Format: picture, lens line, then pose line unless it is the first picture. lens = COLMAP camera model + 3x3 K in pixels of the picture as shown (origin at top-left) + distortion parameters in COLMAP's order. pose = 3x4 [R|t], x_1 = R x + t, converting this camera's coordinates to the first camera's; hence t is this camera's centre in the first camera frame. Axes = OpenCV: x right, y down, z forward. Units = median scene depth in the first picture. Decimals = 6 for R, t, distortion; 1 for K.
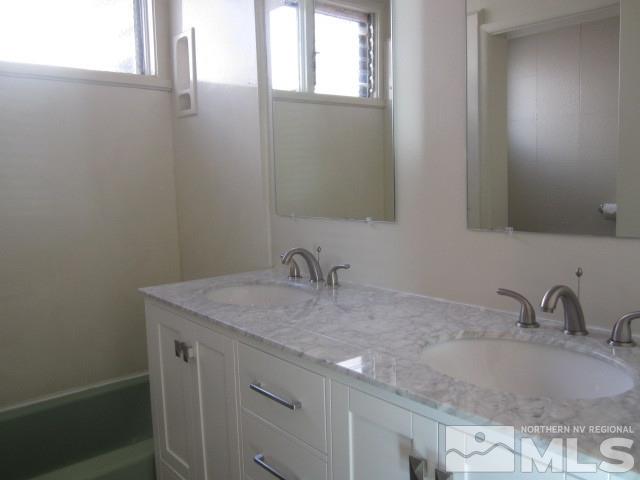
lens RADIAL K [[534.9, 0, 320.0], [0, 534.9, 240.0], [0, 0, 1]] dist [-0.028607, 0.001582]
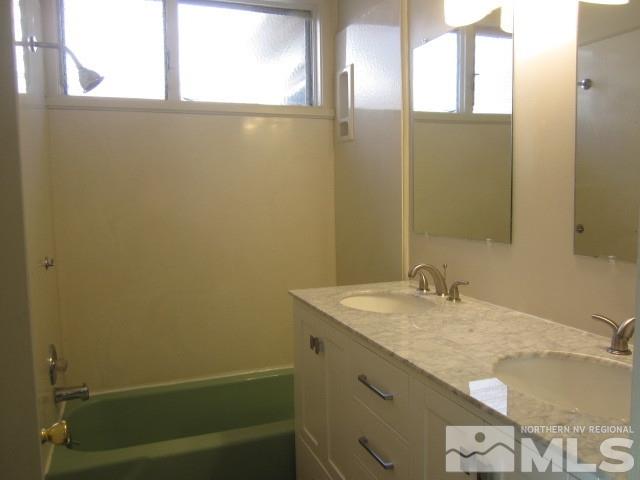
lens RADIAL K [[529.6, 0, 320.0], [0, 529.6, 240.0], [0, 0, 1]] dist [0.000537, -0.000252]
pose [[0.942710, 0.038908, -0.331336, 0.131037], [-0.045318, 0.998905, -0.011637, -0.012961], [0.330520, 0.025986, 0.943441, -0.118205]]
